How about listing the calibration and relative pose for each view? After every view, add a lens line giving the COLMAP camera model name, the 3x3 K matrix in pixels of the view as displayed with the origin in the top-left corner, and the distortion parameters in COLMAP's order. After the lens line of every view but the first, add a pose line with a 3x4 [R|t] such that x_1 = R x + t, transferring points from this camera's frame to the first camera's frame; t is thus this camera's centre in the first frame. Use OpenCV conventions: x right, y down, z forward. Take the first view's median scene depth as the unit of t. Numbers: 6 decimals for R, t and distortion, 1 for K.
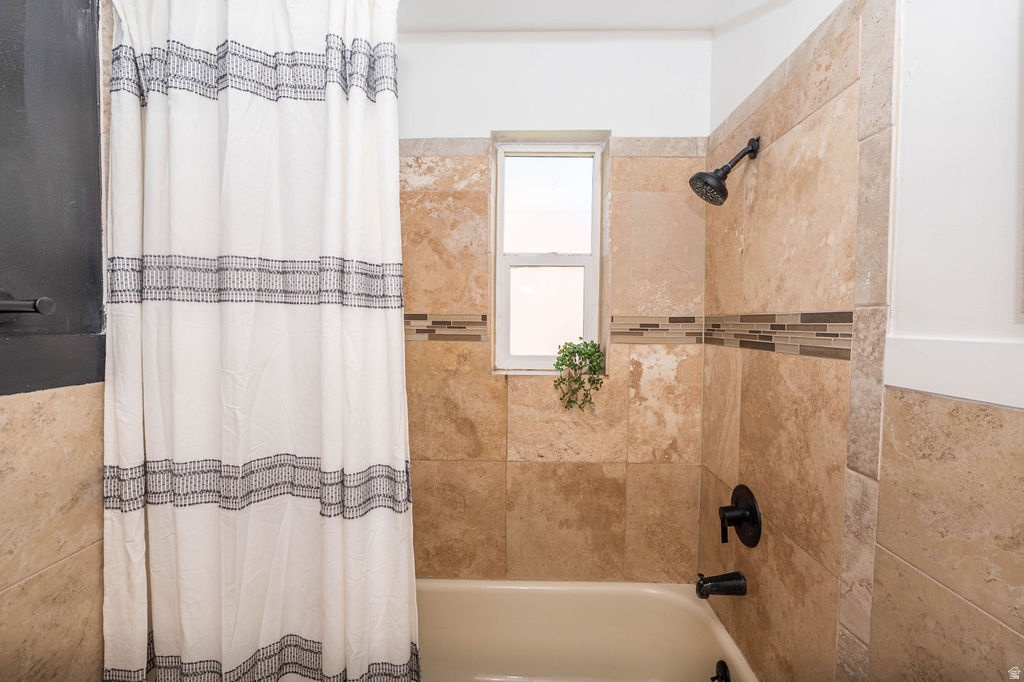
lens RADIAL K [[432.5, 0, 518.1], [0, 432.5, 340.4], [0, 0, 1]] dist [-0.009948, -0.000451]
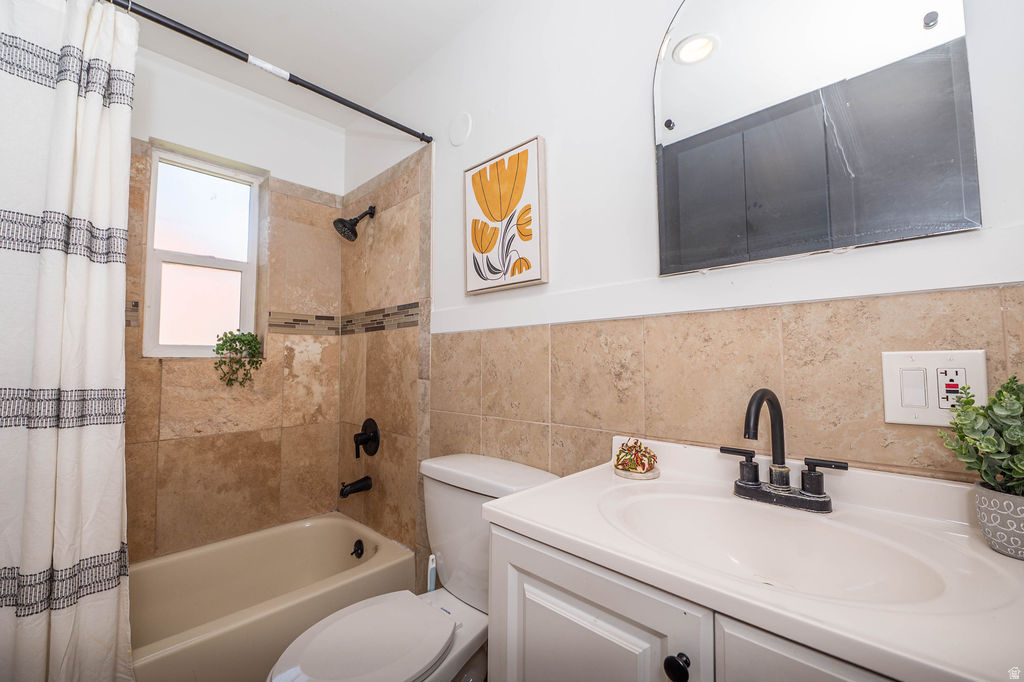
lens RADIAL K [[432.5, 0, 518.1], [0, 432.5, 340.4], [0, 0, 1]] dist [-0.009948, -0.000451]
pose [[0.674282, 0.034406, 0.737672, -0.229737], [0.043161, 0.995370, -0.085878, 0.173641], [-0.737212, 0.089744, 0.669675, -0.393993]]
